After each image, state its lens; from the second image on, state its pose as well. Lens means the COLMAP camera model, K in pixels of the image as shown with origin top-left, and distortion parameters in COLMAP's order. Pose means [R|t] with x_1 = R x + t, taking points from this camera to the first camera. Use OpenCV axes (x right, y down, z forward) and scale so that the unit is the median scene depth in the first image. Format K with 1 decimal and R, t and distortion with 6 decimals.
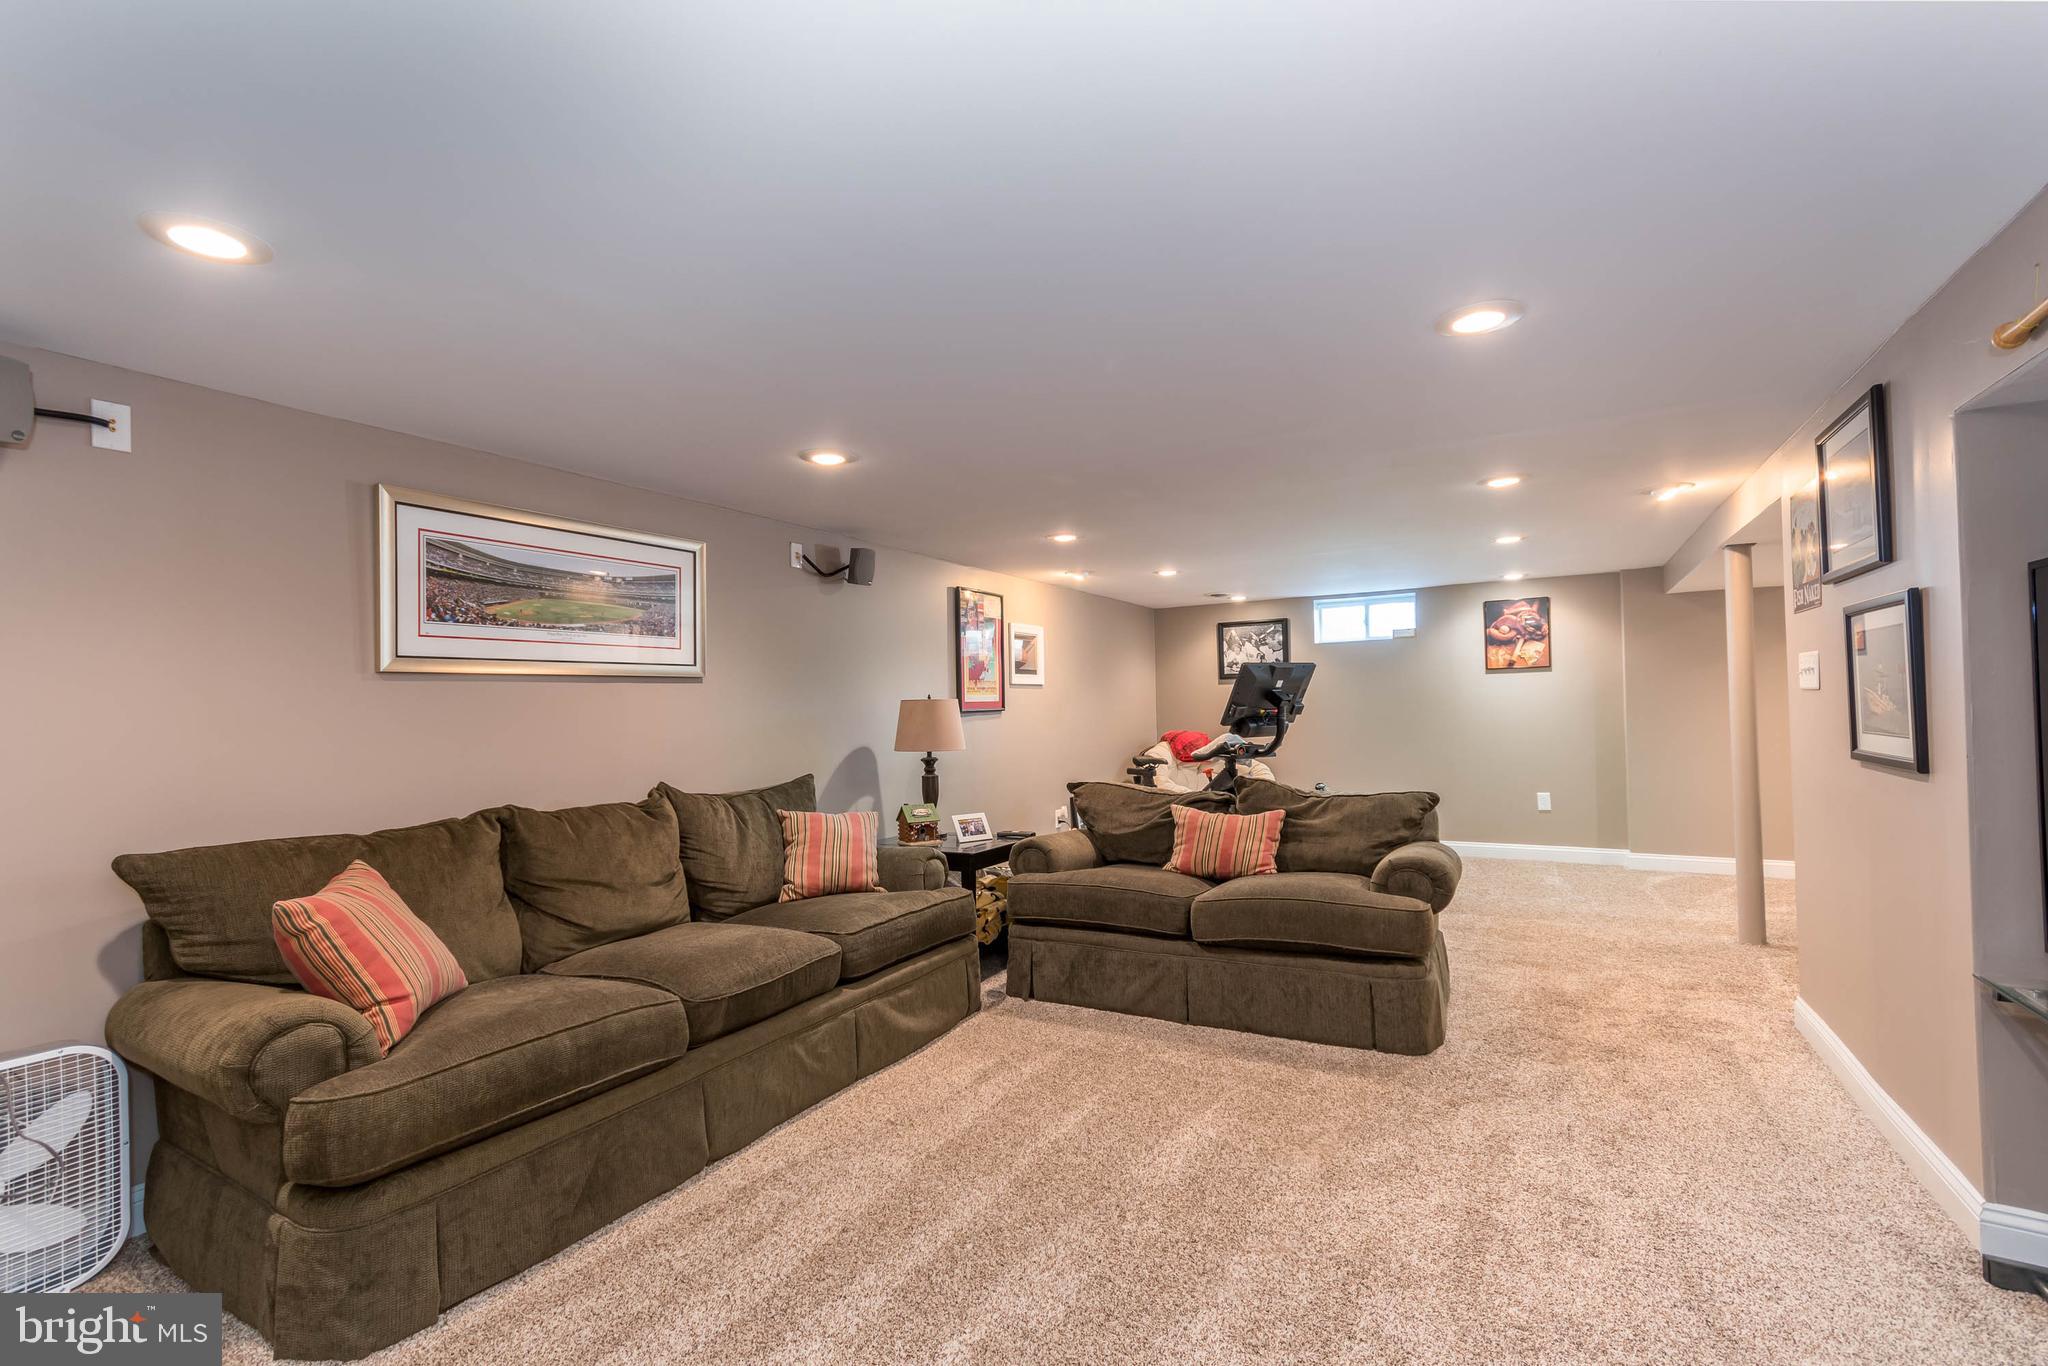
lens RADIAL K [[911.3, 0, 1015.8], [0, 911.3, 685.7], [0, 0, 1]] dist [0.003649, 0.000702]
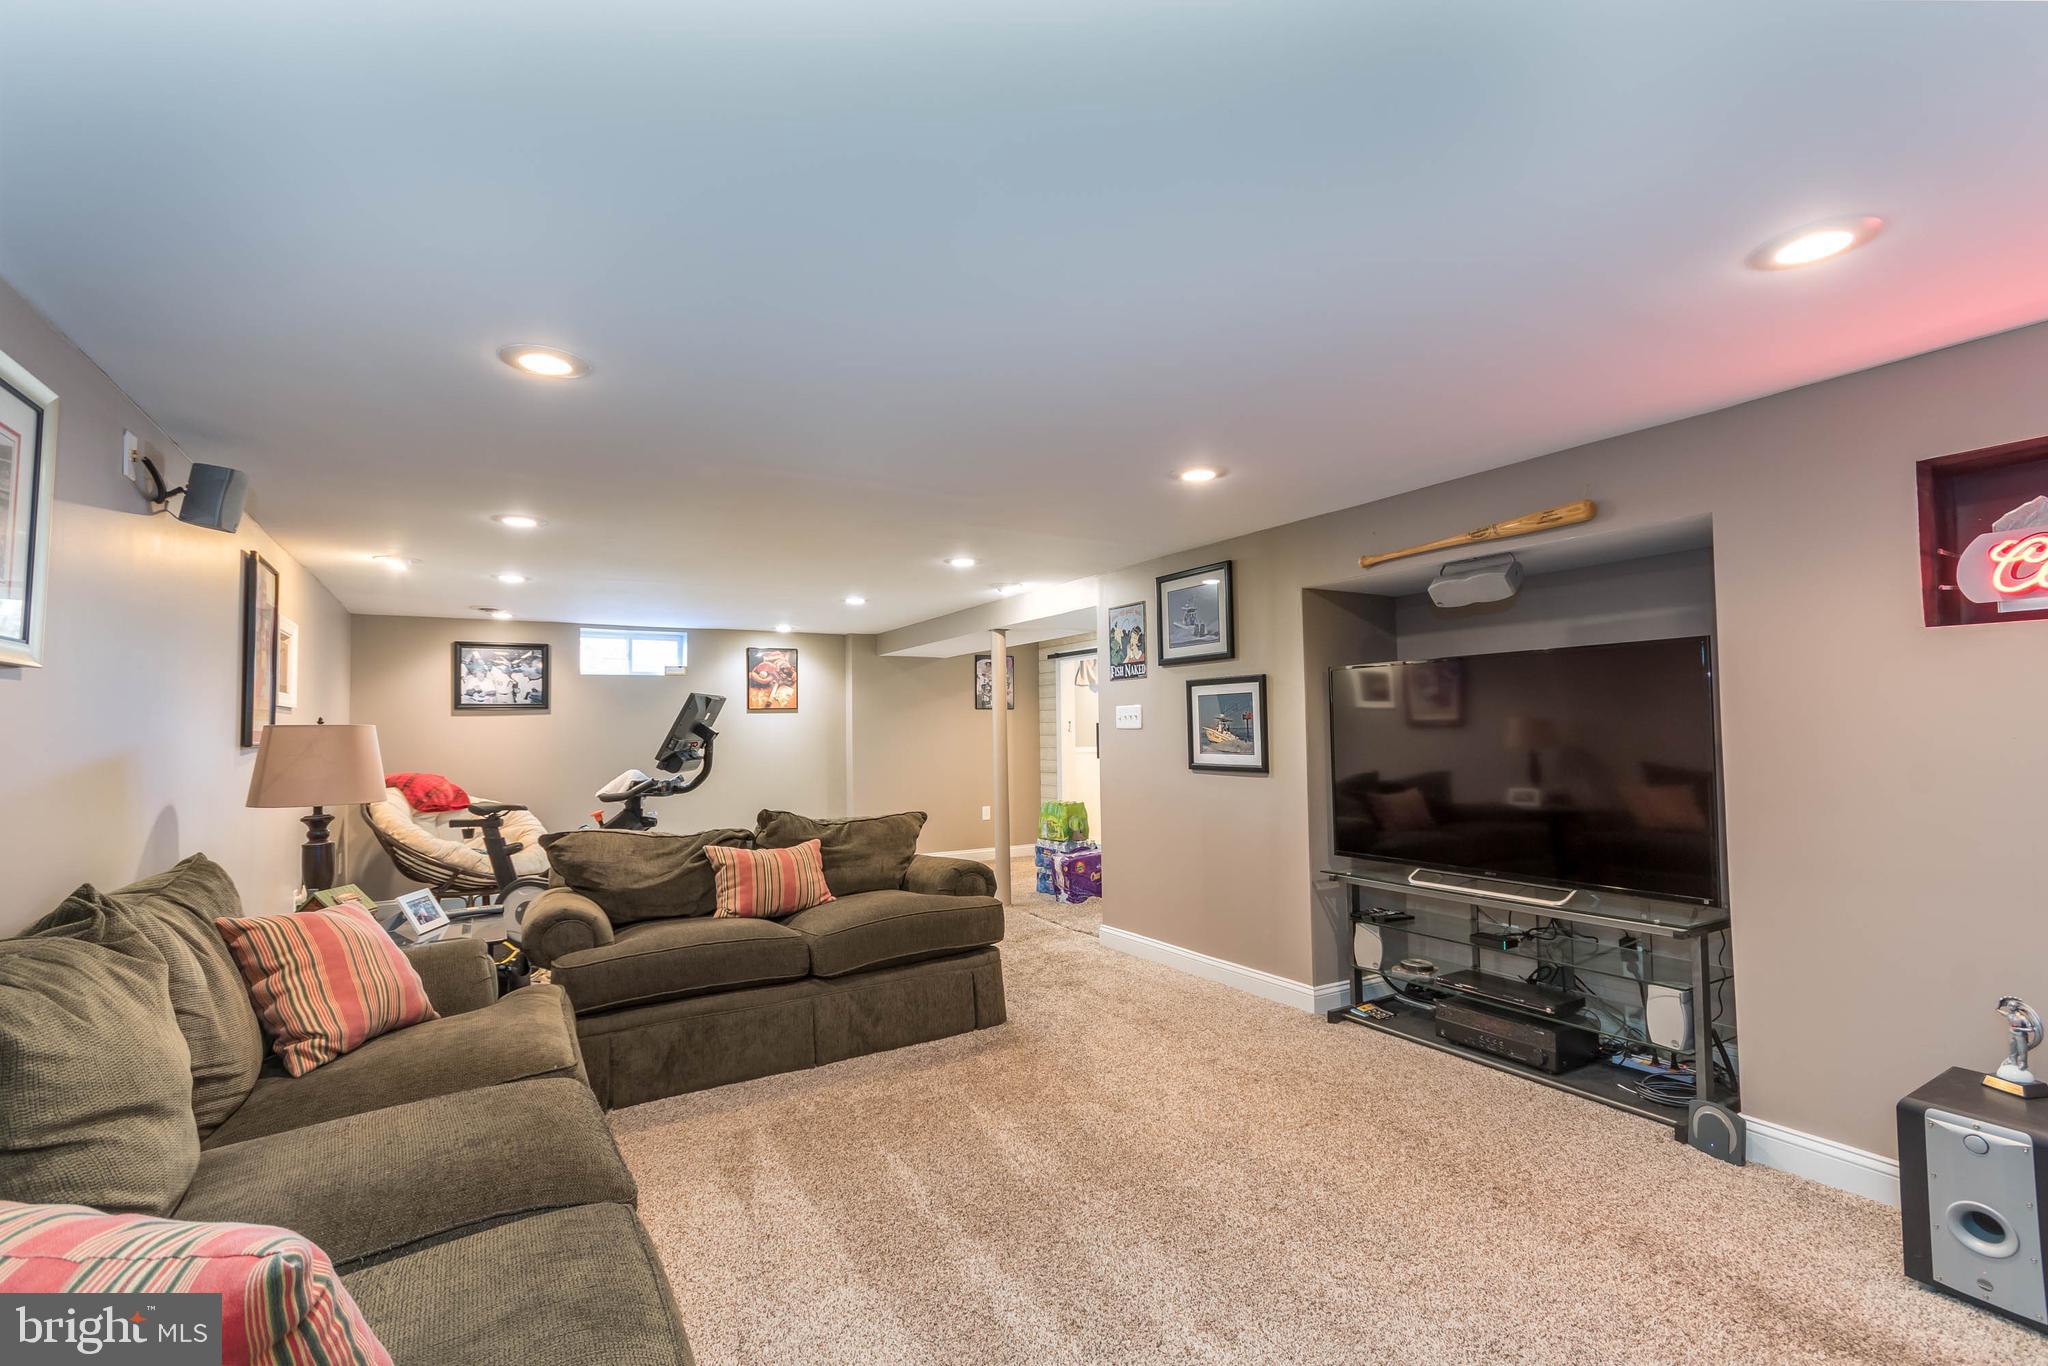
lens RADIAL K [[911.3, 0, 1032.2], [0, 911.3, 683.5], [0, 0, 1]] dist [0.003649, 0.000702]
pose [[0.479229, 0.060131, 0.875628, -0.423479], [-0.017369, 0.998105, -0.059035, 0.015311], [-0.877518, 0.013082, 0.479365, 0.248439]]
